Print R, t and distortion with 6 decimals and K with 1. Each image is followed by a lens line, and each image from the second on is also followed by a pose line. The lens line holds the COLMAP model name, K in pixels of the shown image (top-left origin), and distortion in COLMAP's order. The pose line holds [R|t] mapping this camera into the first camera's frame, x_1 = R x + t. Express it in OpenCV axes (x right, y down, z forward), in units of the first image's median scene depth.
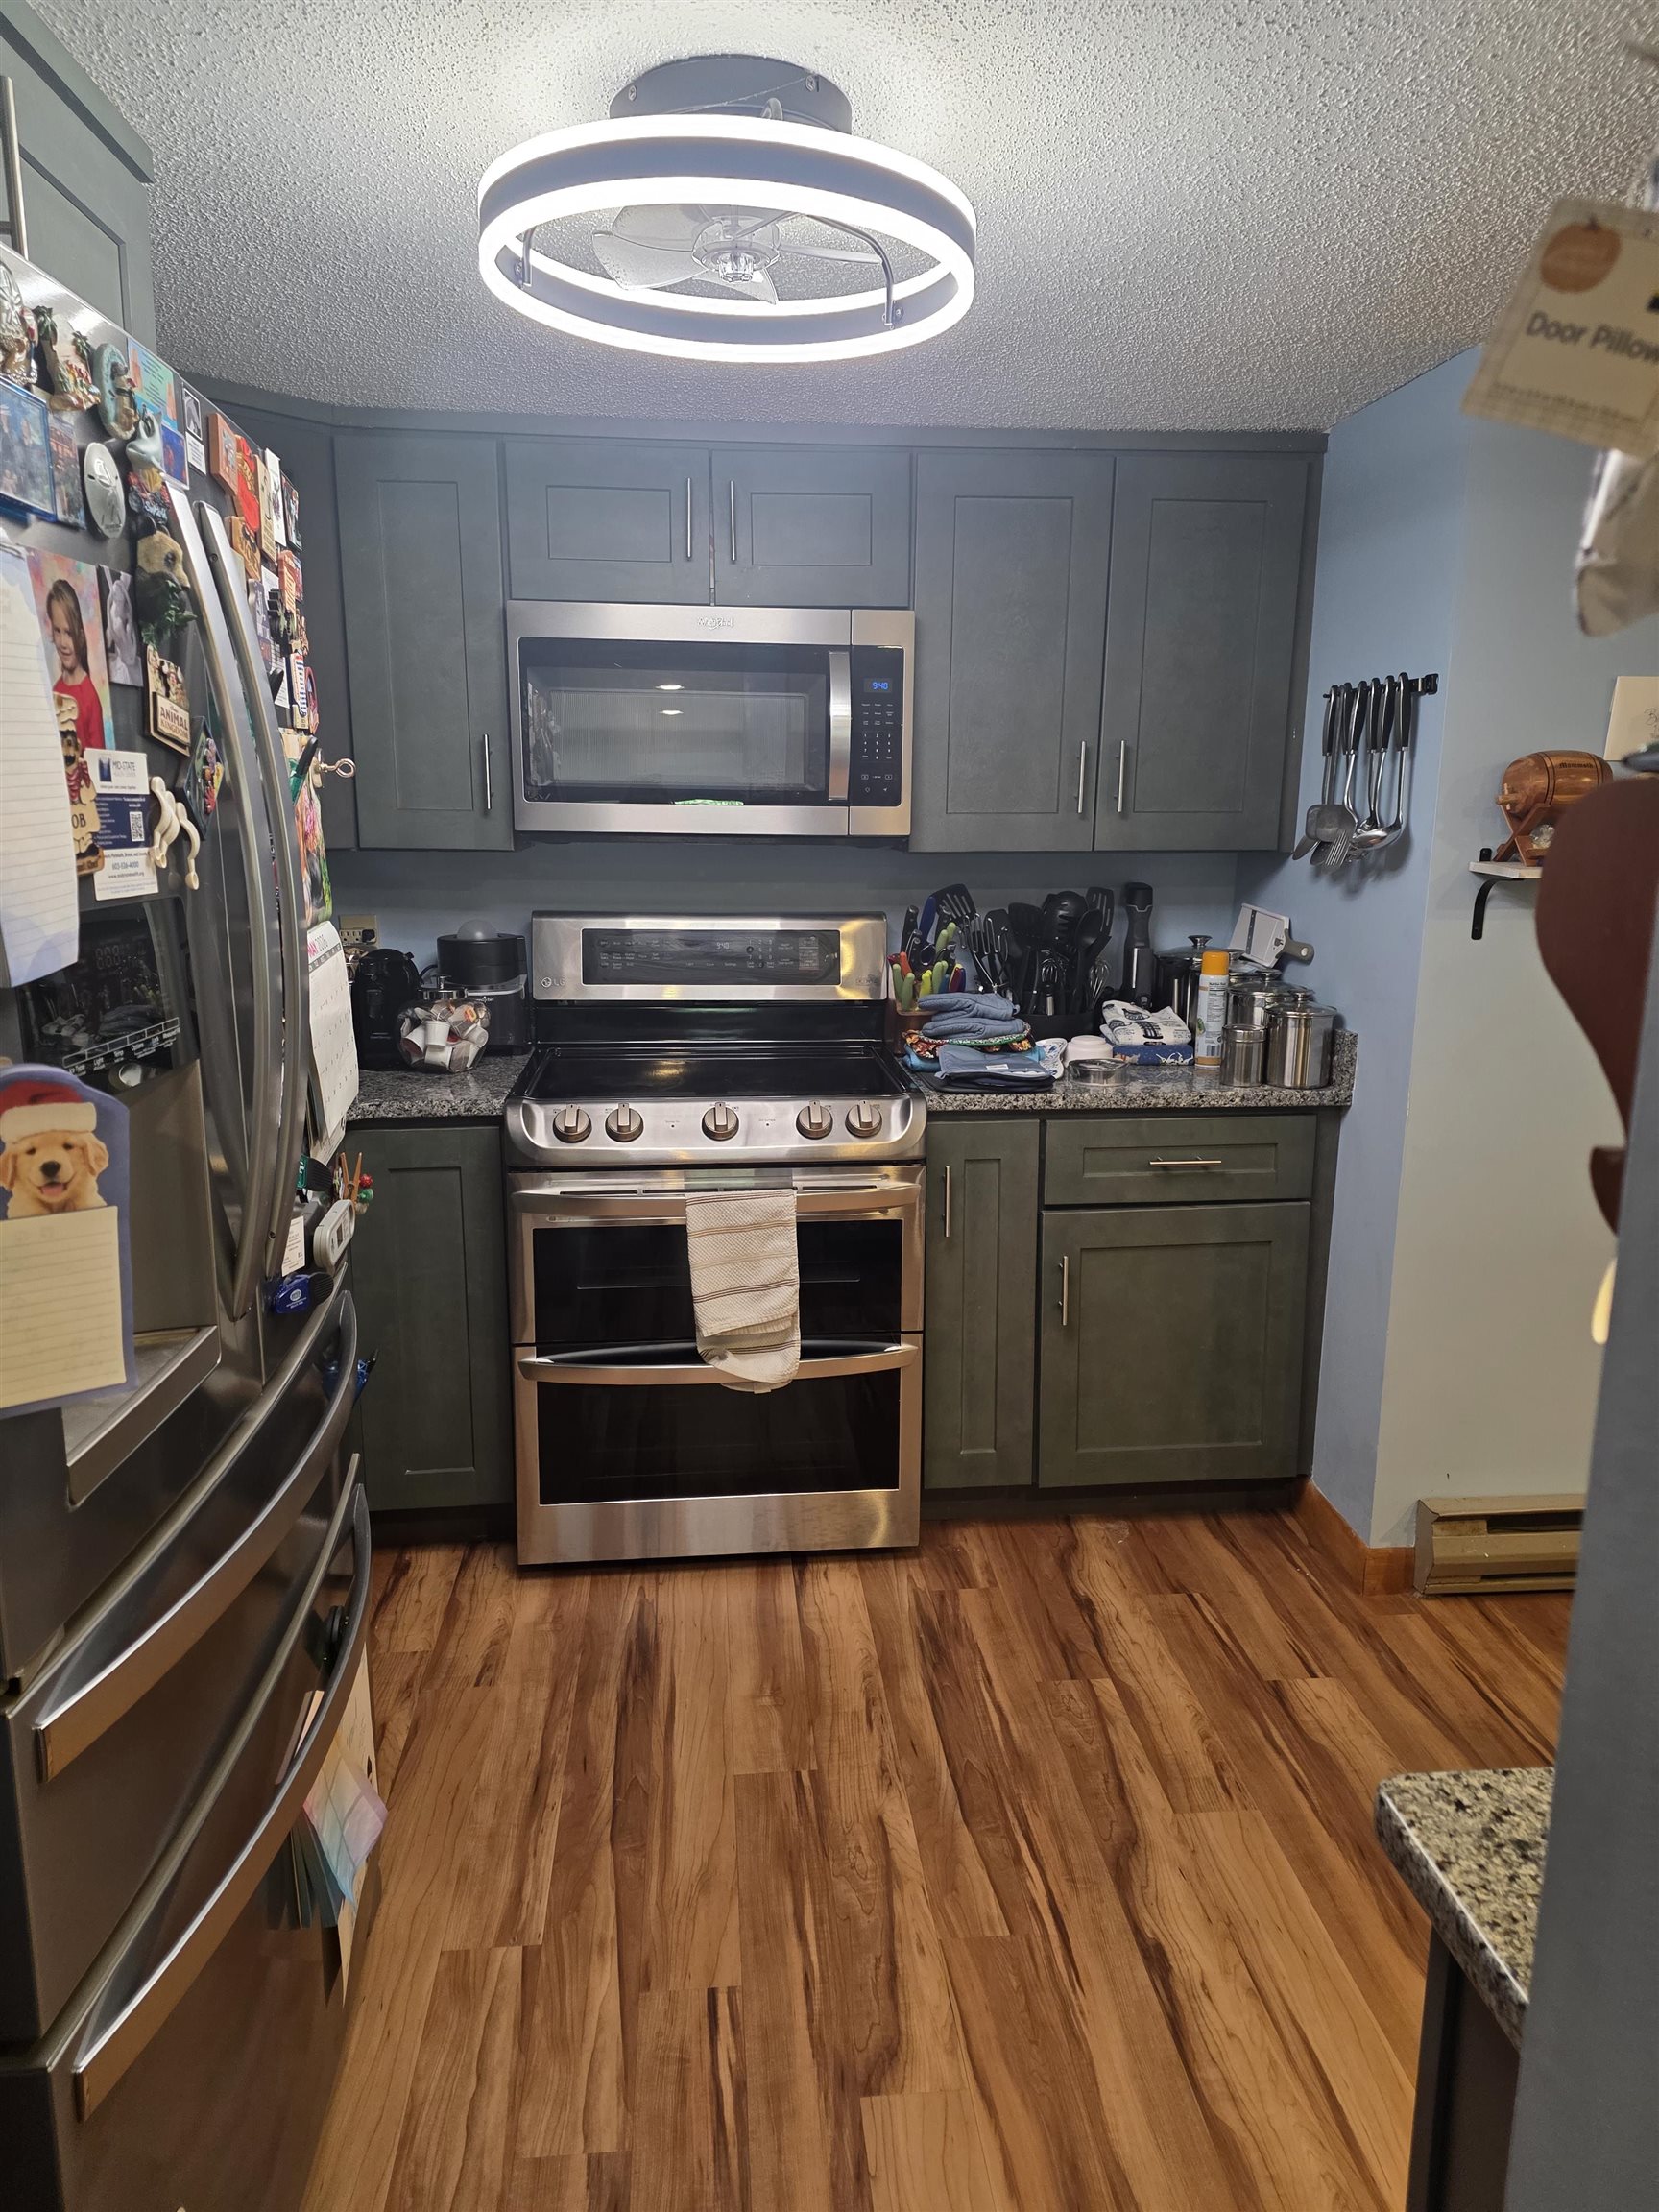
lens RADIAL K [[1455.7, 0, 816.9], [0, 1455.7, 1083.6], [0, 0, 1]] dist [0.080667, -0.068505]
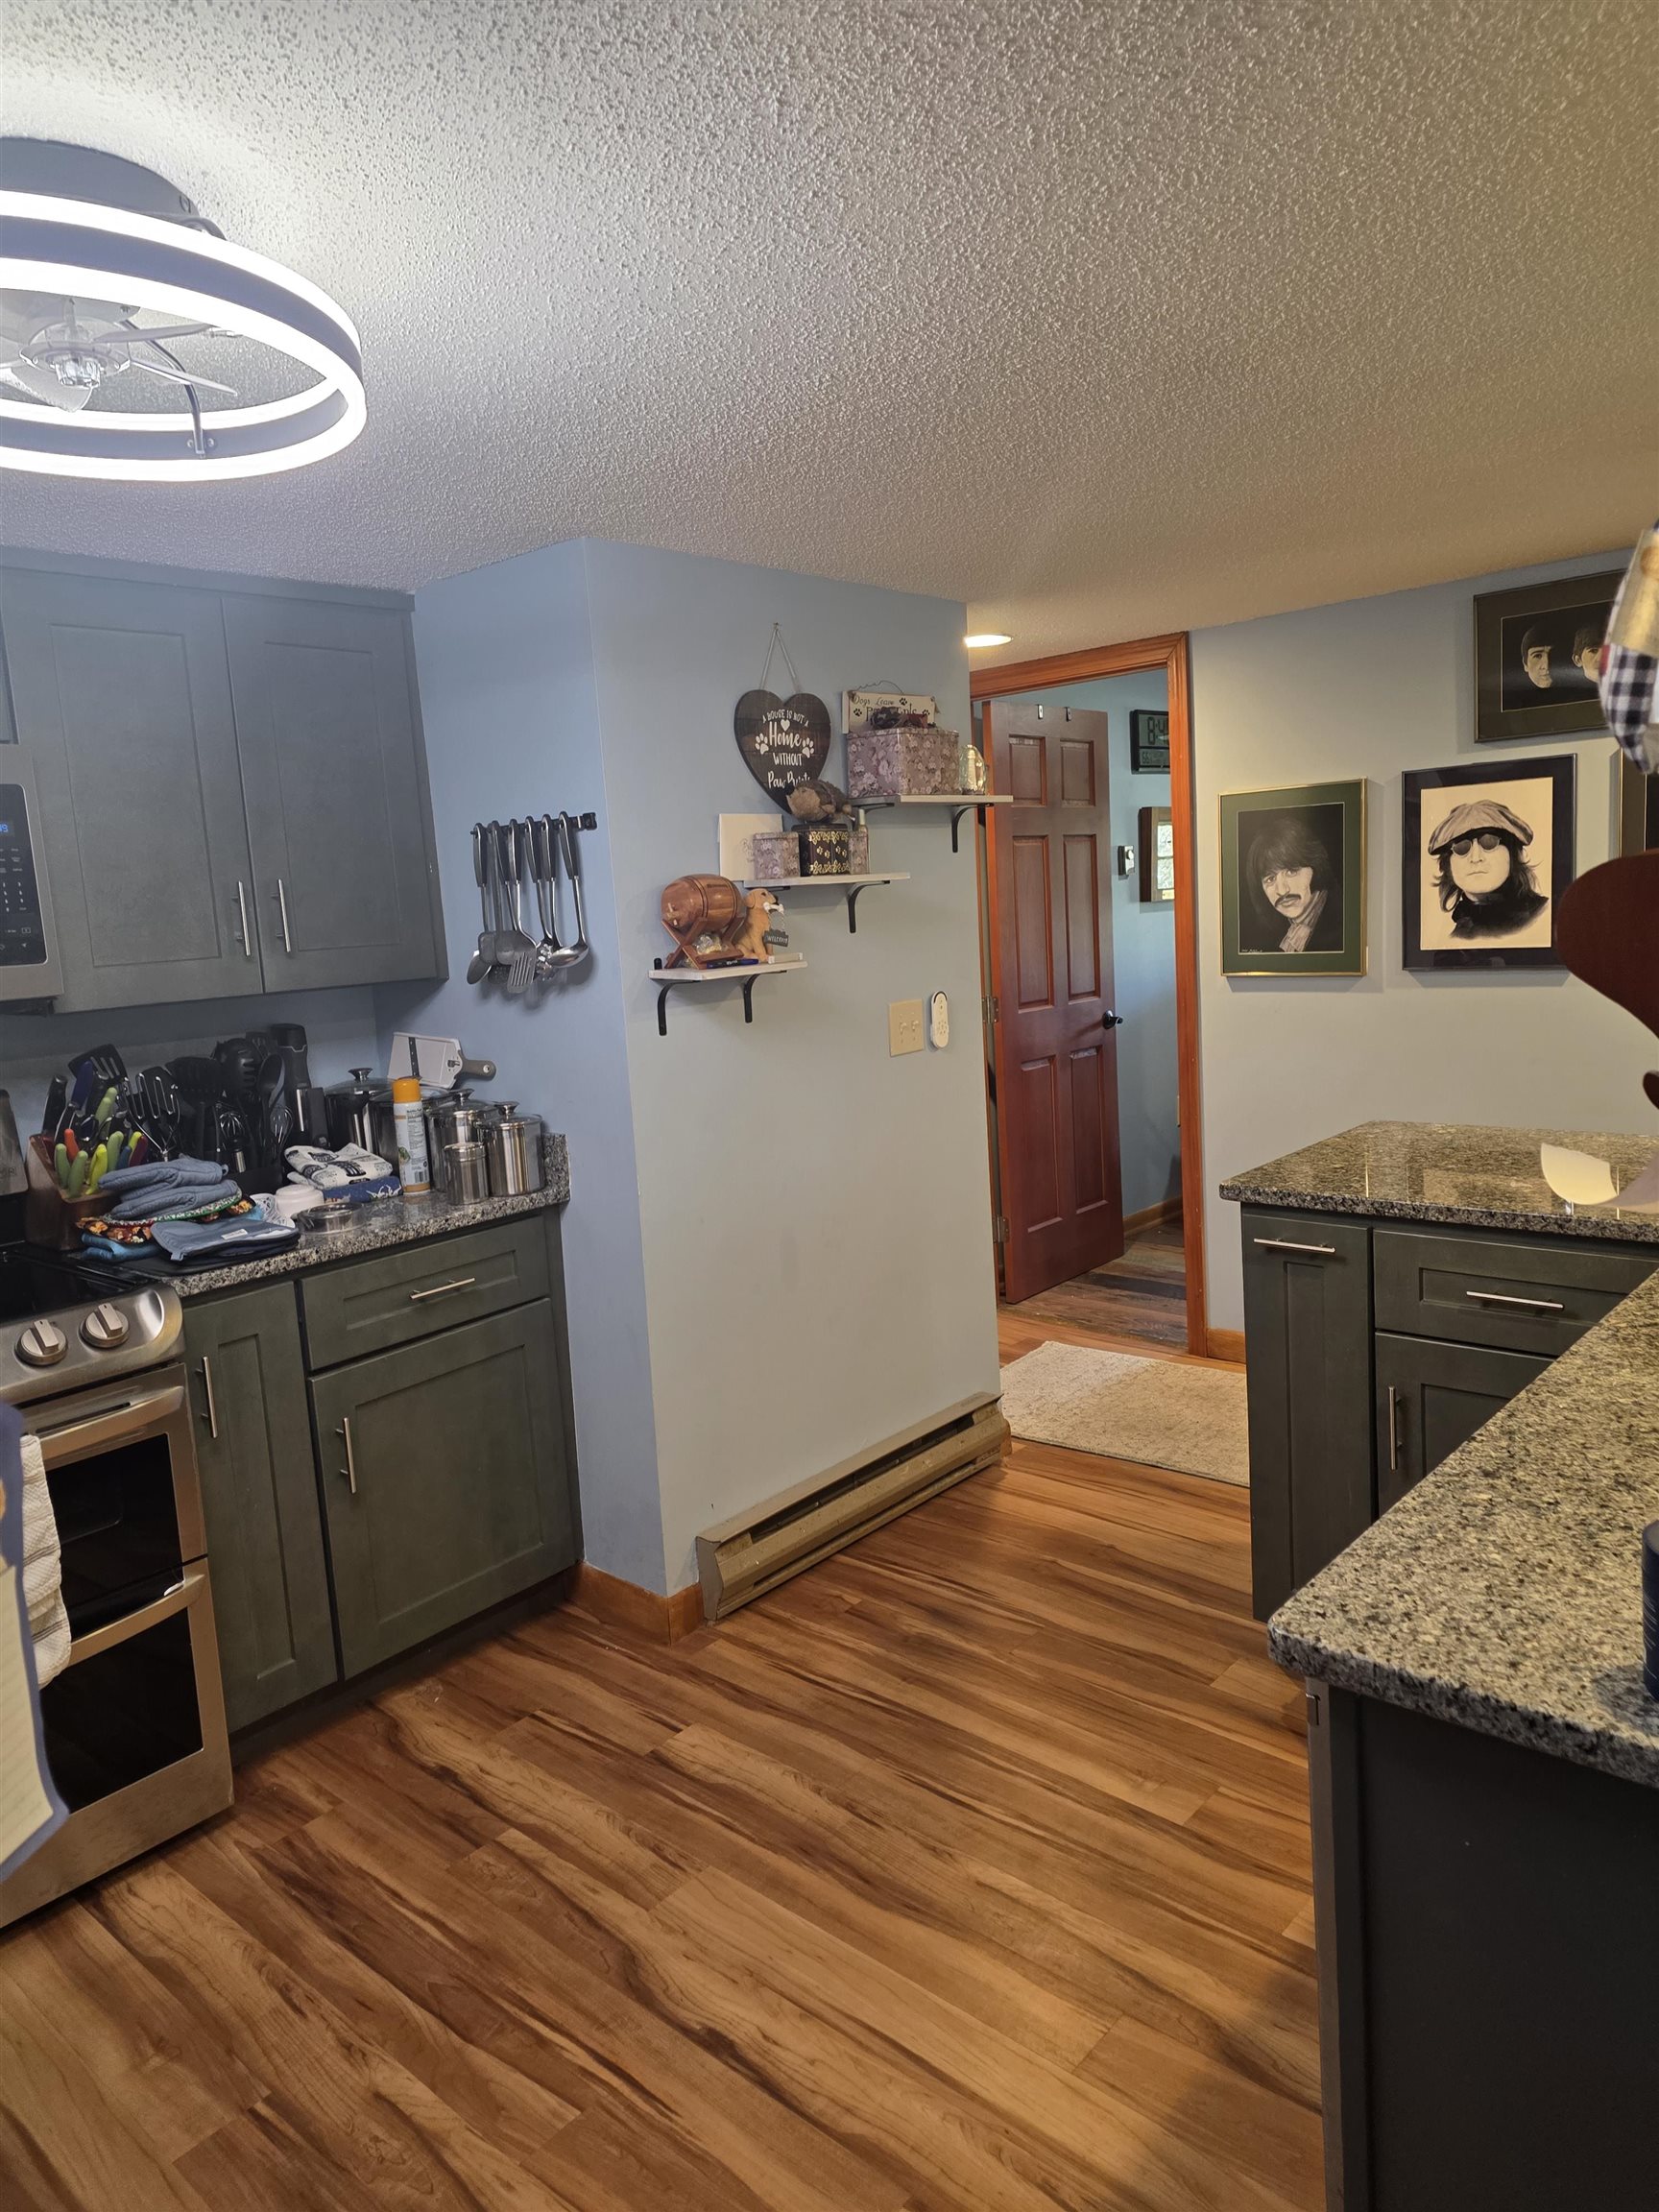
lens RADIAL K [[1469.4, 0, 827.7], [0, 1469.4, 1070.4], [0, 0, 1]] dist [0.084789, -0.052593]
pose [[0.731855, -0.133314, 0.668293, -0.214100], [0.197384, 0.980109, -0.020641, -0.019668], [-0.652248, 0.147016, 0.743612, 0.054924]]
